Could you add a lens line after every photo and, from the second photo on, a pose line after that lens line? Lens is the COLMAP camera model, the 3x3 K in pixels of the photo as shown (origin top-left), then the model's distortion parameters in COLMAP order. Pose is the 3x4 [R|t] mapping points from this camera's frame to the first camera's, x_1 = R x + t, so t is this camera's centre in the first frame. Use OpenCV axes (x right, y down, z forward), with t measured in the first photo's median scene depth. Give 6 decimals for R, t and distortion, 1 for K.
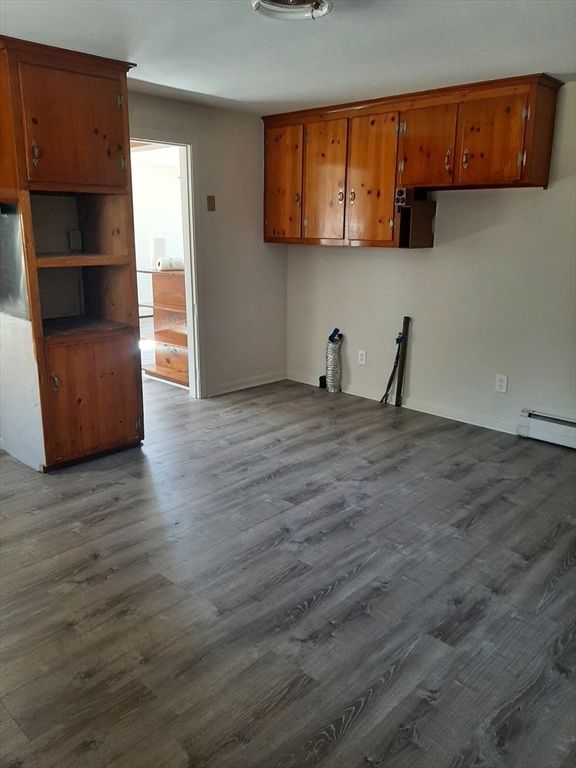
lens RADIAL K [[589.8, 0, 288.0], [0, 589.8, 384.0], [0, 0, 1]] dist [0.101308, -0.208121]
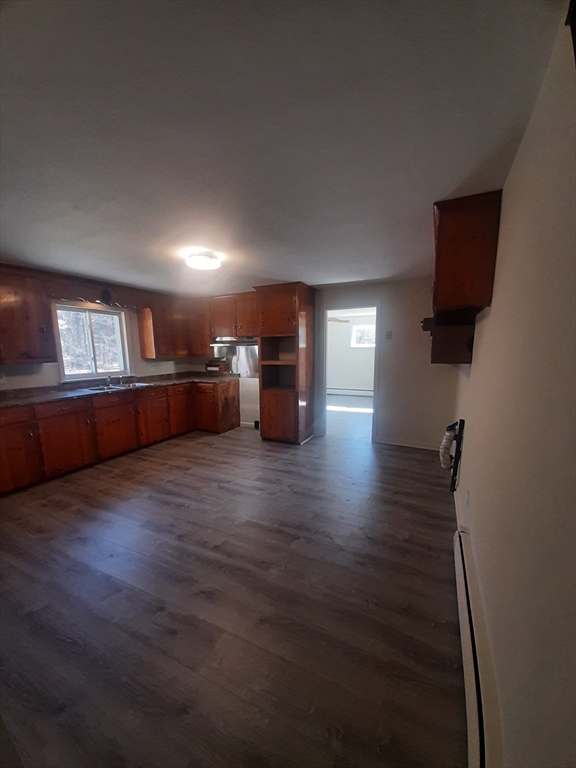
lens RADIAL K [[300.3, 0, 289.7], [0, 300.3, 405.6], [0, 0, 1]] dist [0.000515, 0.000009]
pose [[0.304815, 0.165331, -0.937952, 1.103464], [-0.231477, 0.968149, 0.095428, -0.198509], [0.923854, 0.188026, 0.333377, 0.791248]]
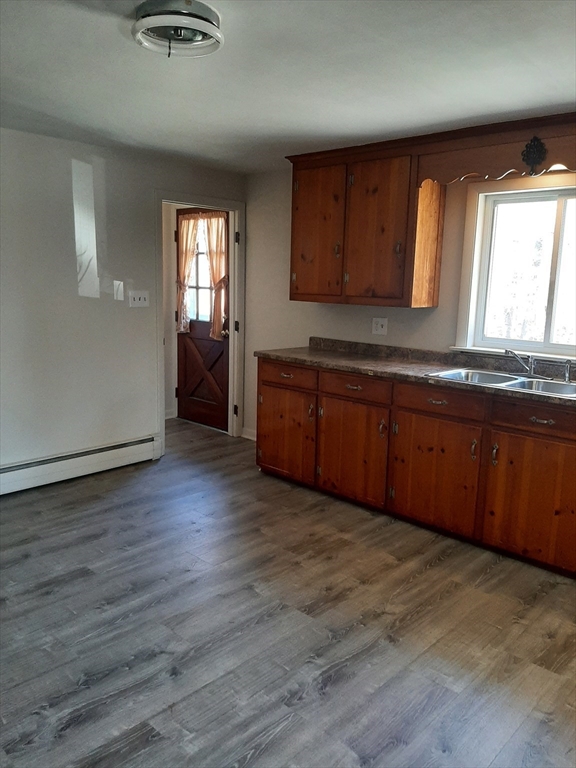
lens RADIAL K [[589.8, 0, 288.0], [0, 589.8, 384.0], [0, 0, 1]] dist [0.101308, -0.208121]
pose [[-0.999268, -0.035640, -0.013917, -0.126284], [-0.038199, 0.908661, 0.415783, -0.418885], [-0.002173, 0.416011, -0.909357, 1.565772]]
